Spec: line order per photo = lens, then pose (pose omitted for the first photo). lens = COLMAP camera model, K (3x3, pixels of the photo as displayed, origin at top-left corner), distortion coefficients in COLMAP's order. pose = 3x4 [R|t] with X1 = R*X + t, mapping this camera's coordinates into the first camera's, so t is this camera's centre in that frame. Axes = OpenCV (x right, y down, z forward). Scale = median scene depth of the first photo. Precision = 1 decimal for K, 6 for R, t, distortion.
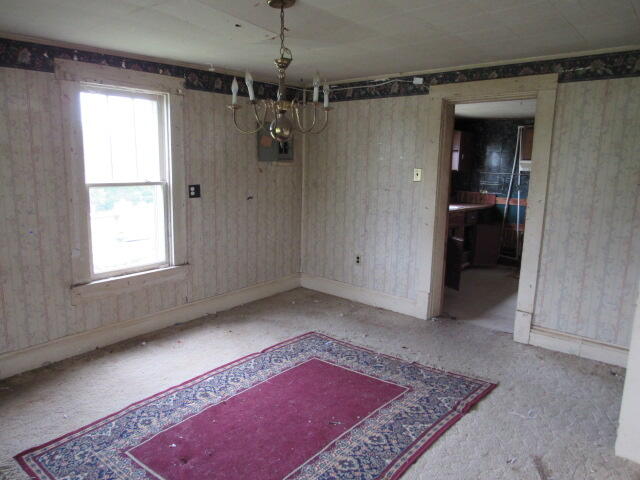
lens RADIAL K [[457.9, 0, 318.8], [0, 457.9, 240.2], [0, 0, 1]] dist [-0.036611, 0.005812]
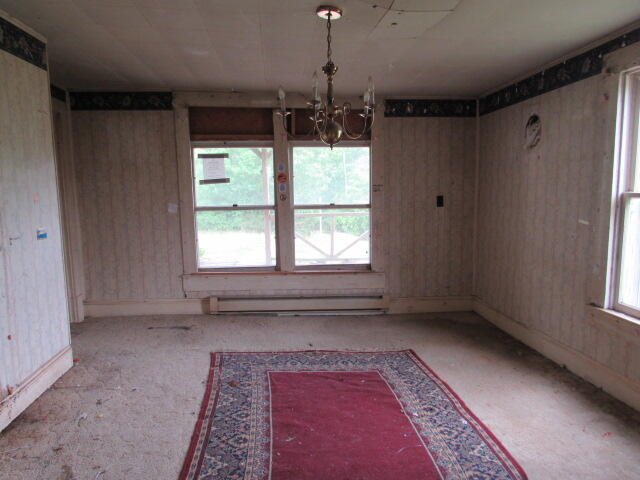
lens RADIAL K [[466.8, 0, 318.2], [0, 466.8, 243.5], [0, 0, 1]] dist [-0.008025, 0.001331]
pose [[-0.708050, 0.081546, -0.701439, 0.548457], [-0.119966, 0.964981, 0.233281, -0.187710], [0.695898, 0.249323, -0.673472, 1.363315]]
